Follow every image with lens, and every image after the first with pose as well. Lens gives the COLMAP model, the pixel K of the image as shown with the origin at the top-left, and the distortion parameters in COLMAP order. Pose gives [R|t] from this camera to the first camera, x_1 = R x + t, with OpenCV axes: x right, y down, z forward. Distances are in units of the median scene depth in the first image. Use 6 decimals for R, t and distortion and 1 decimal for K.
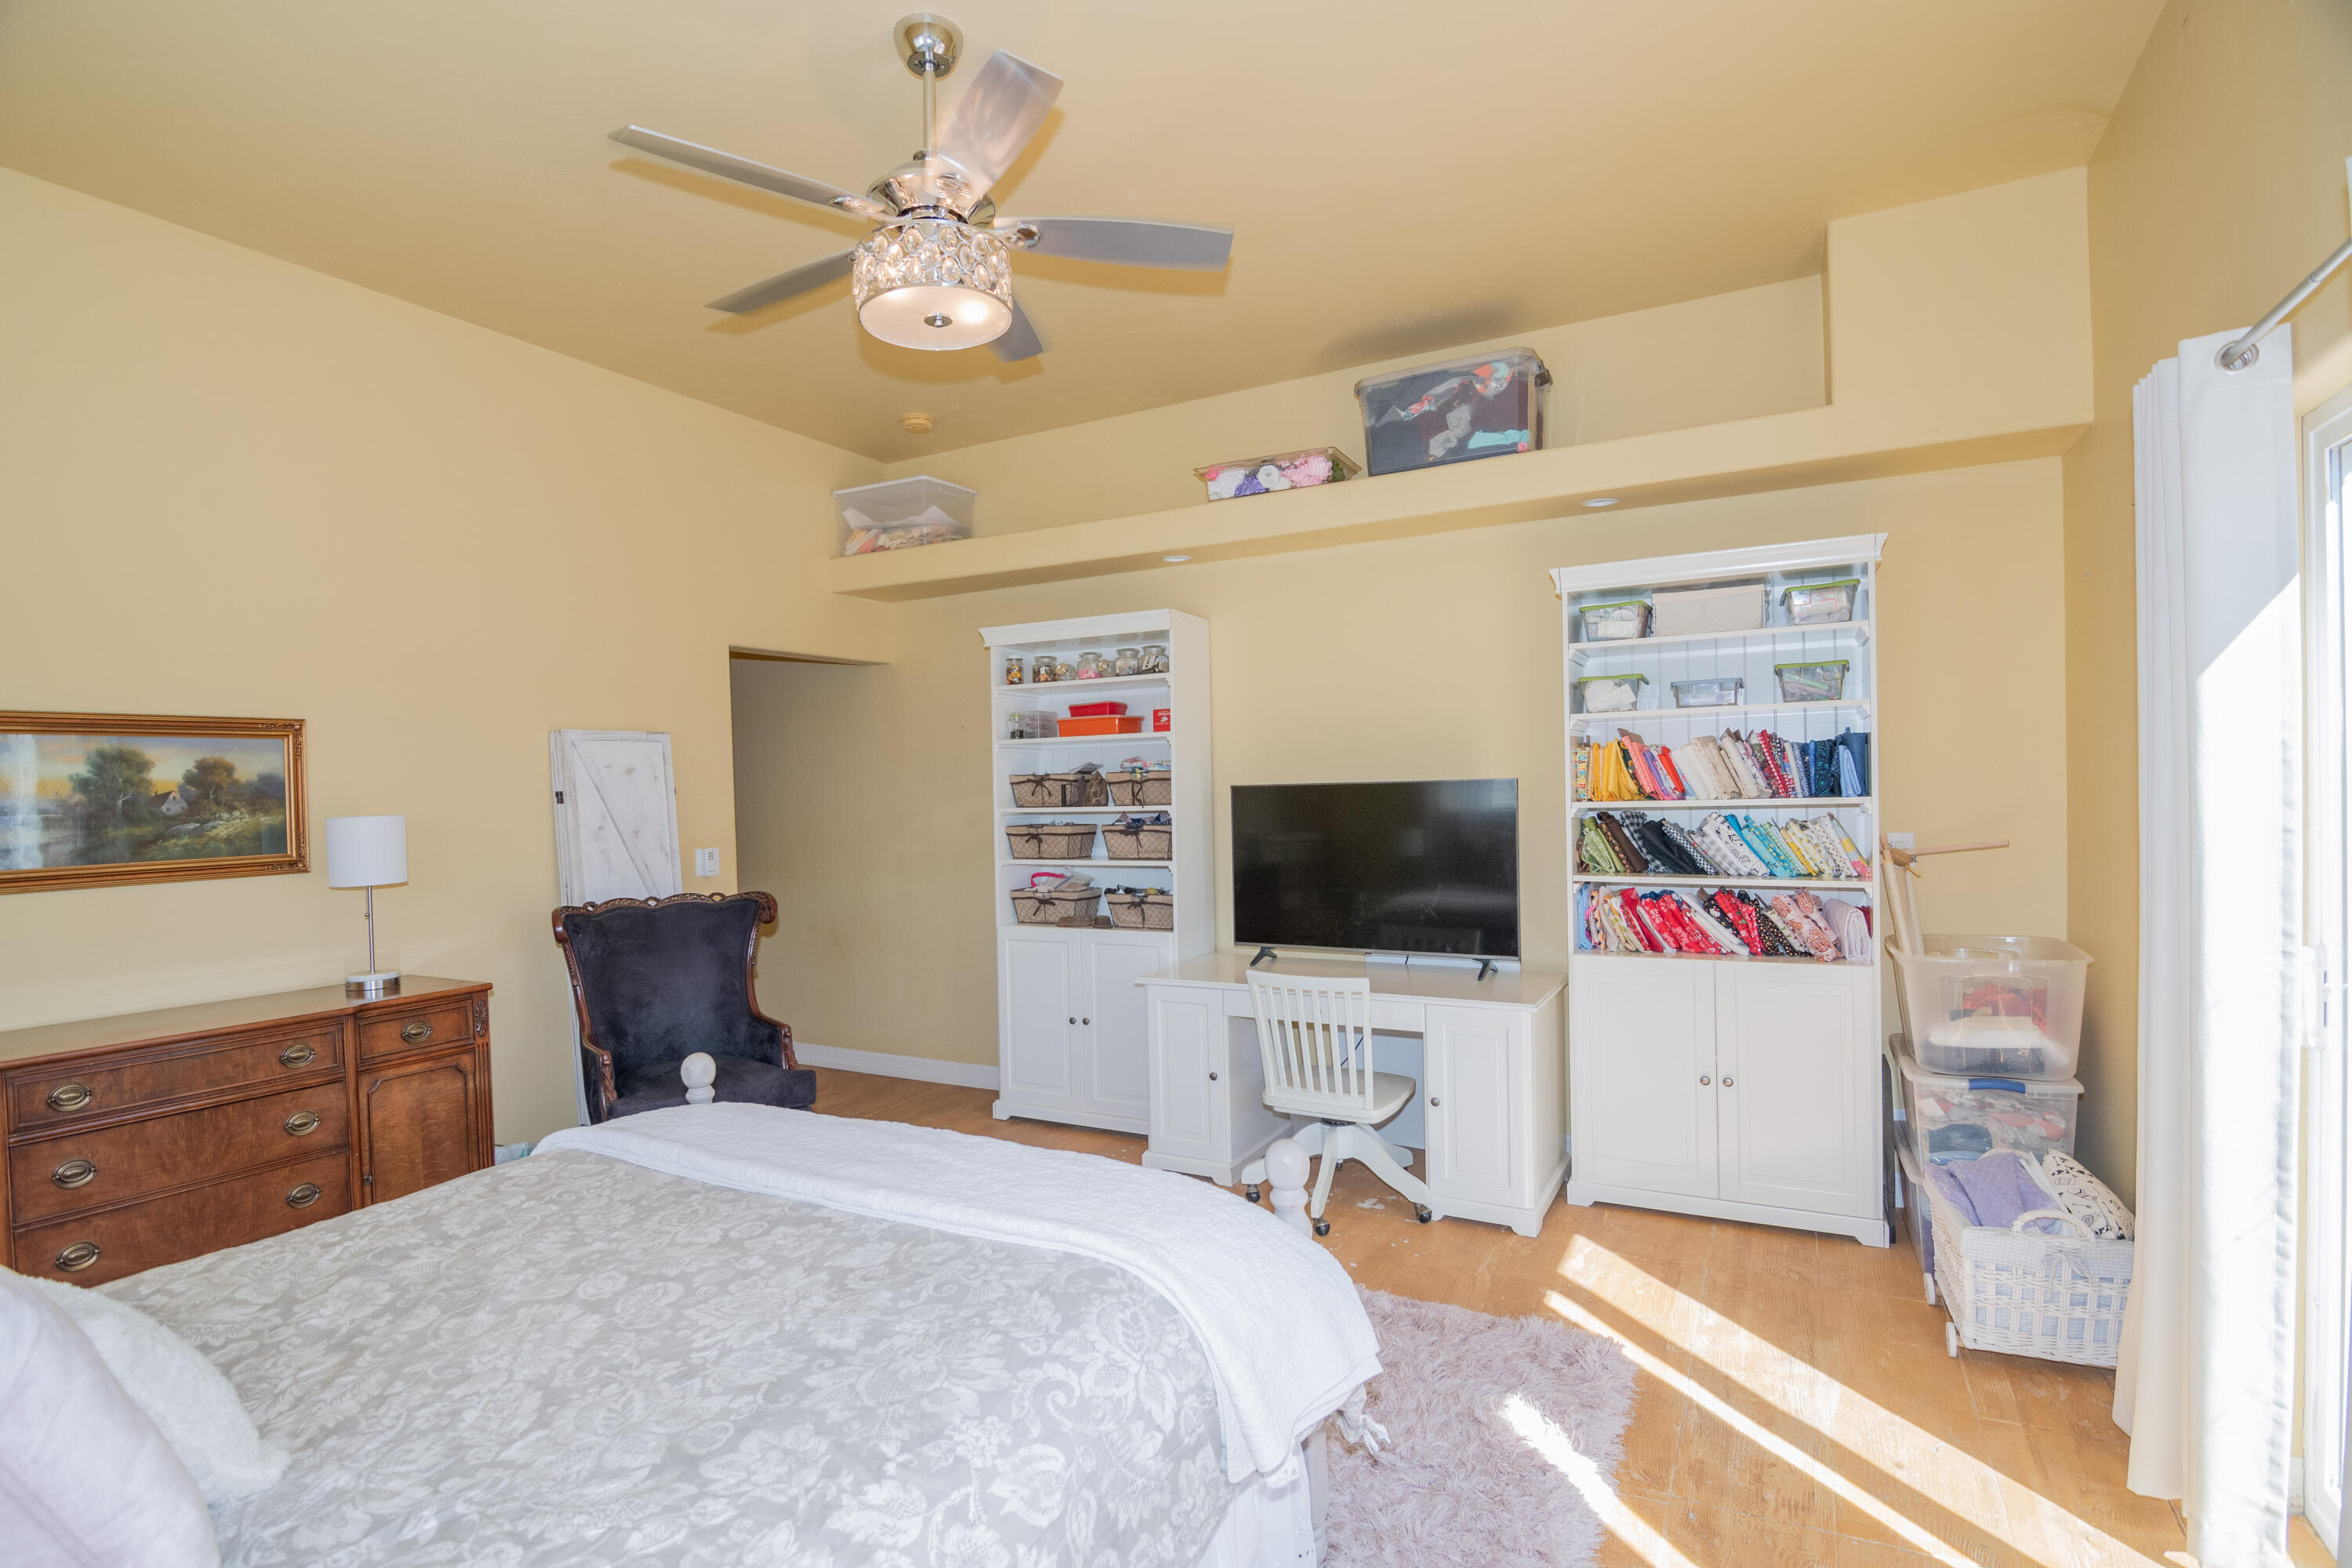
lens RADIAL K [[1118.3, 0, 1192.5], [0, 1118.3, 796.2], [0, 0, 1]] dist [0.000948, -0.015649]
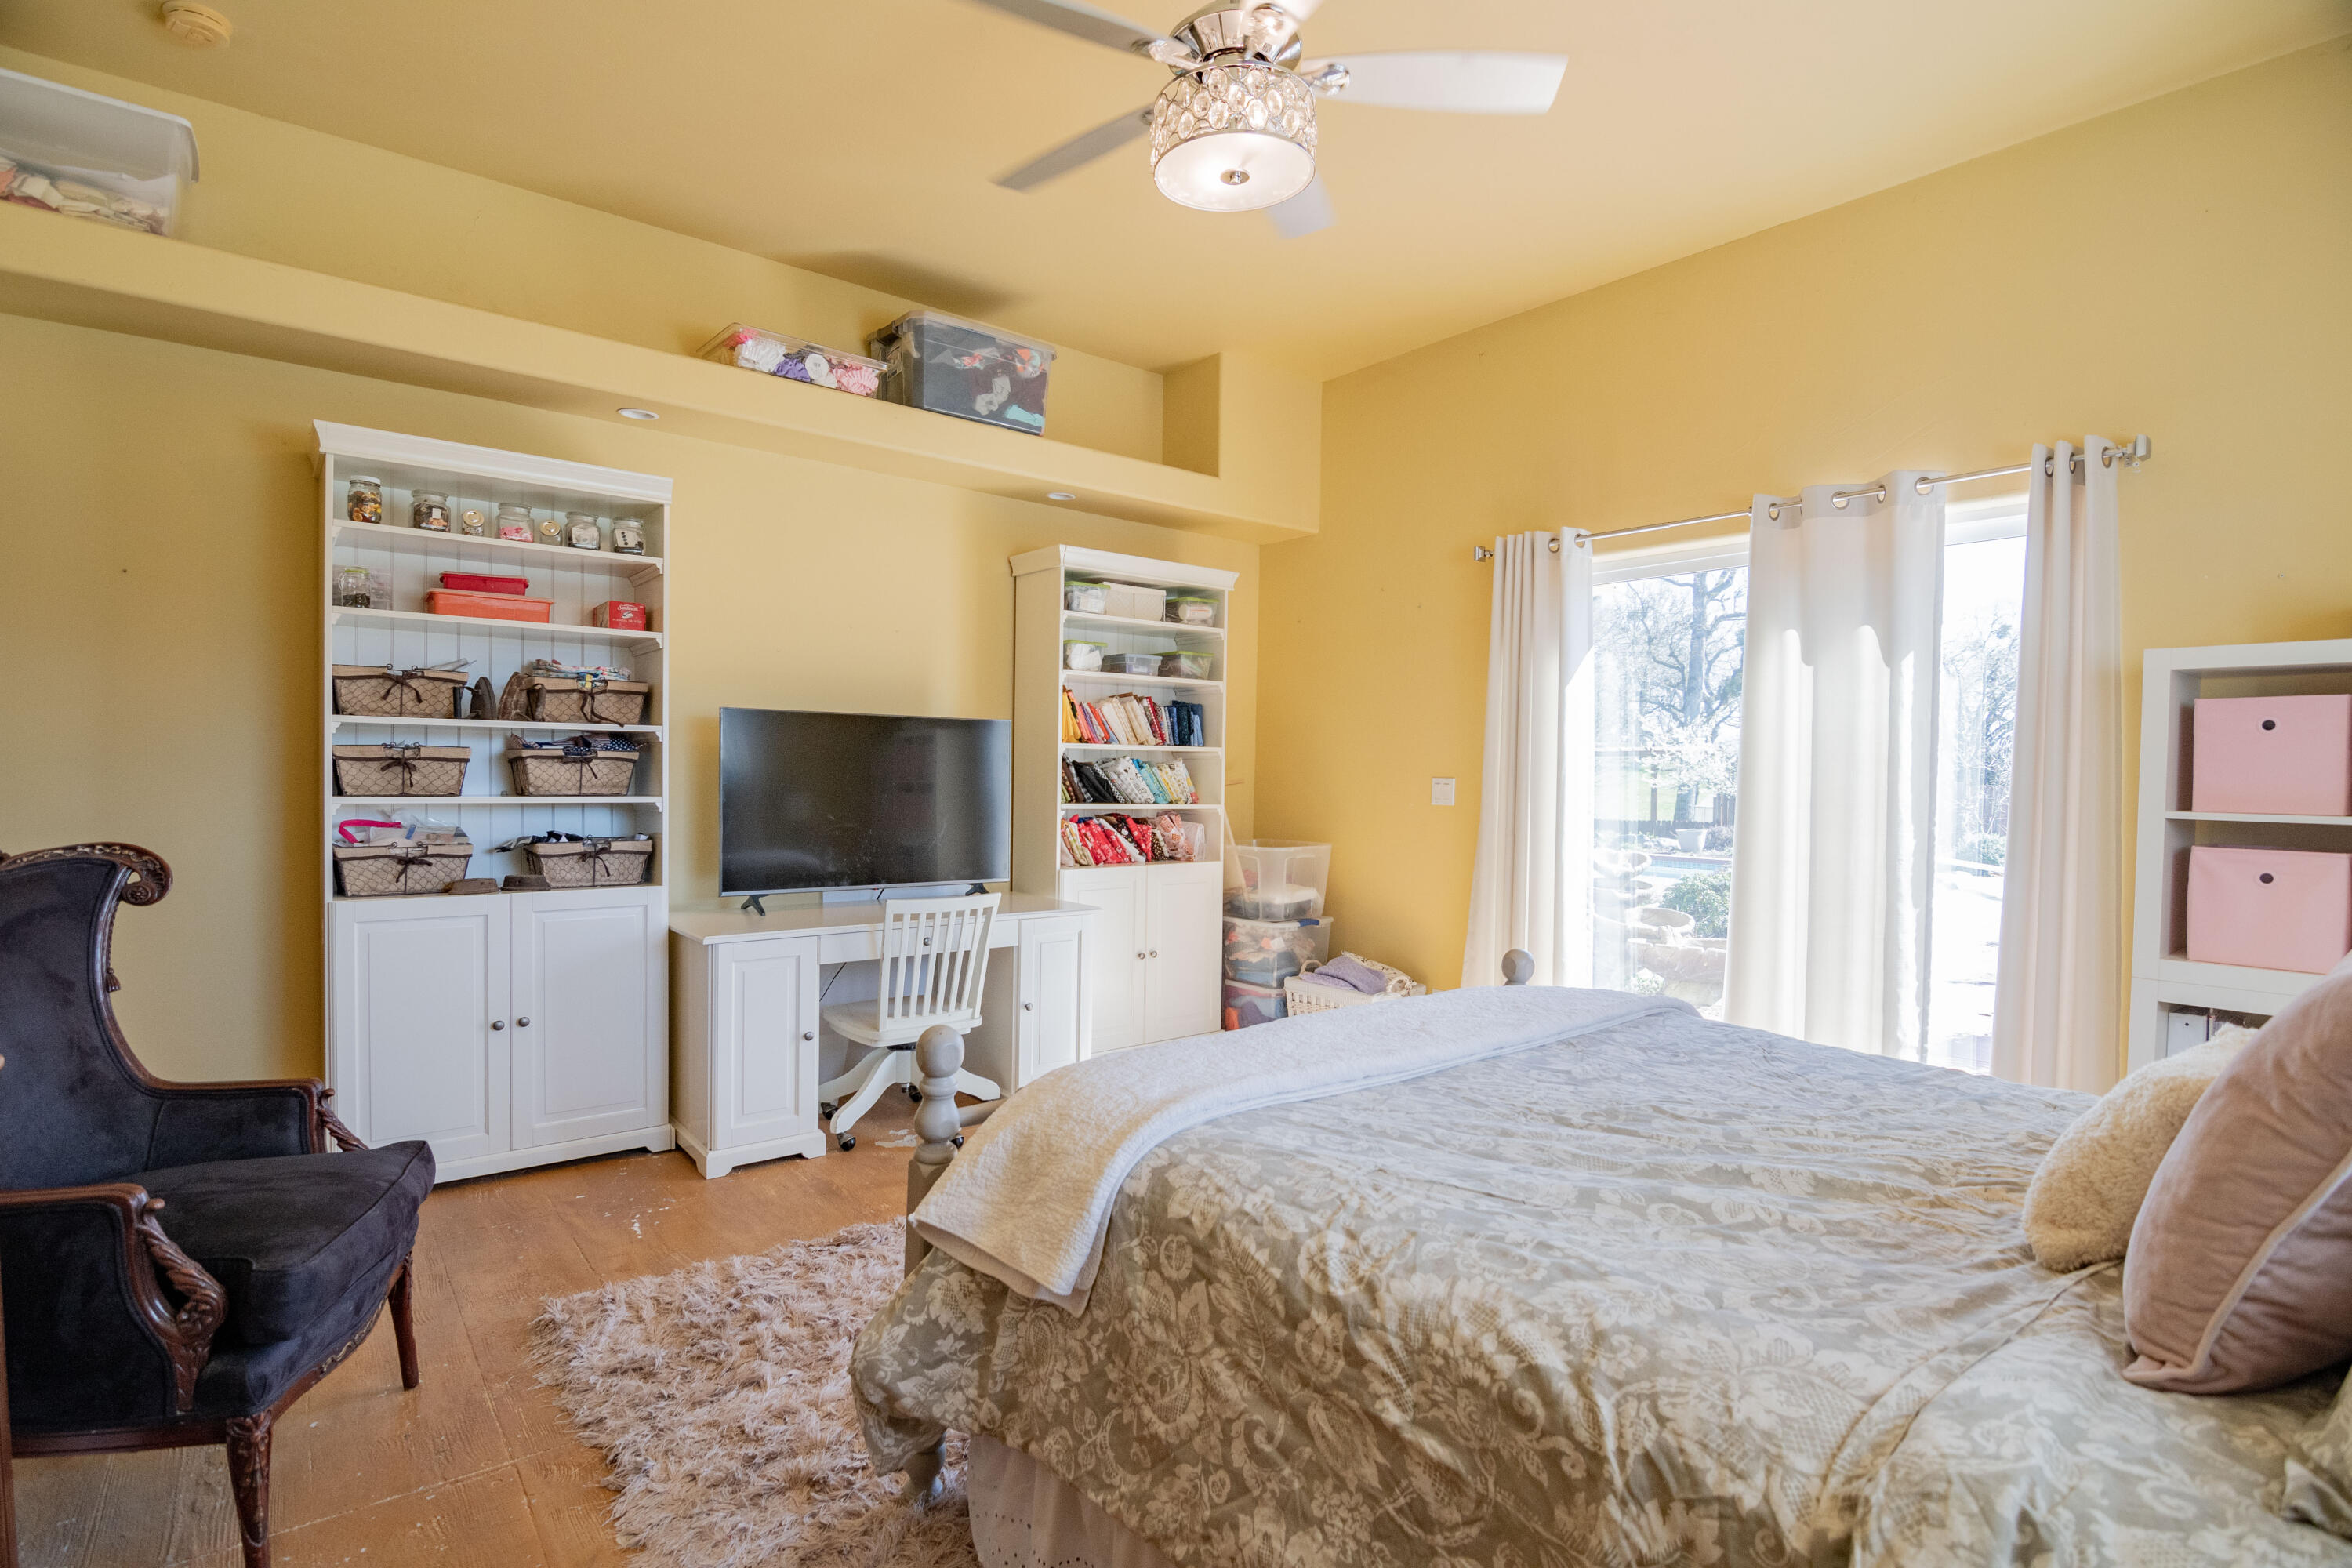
lens RADIAL K [[1118.3, 0, 1192.5], [0, 1118.3, 796.2], [0, 0, 1]] dist [0.000948, -0.015649]
pose [[0.397064, 0.011691, 0.917717, -0.682941], [-0.013139, 0.999889, -0.007053, 0.067413], [-0.917697, -0.009257, 0.397173, 0.388650]]
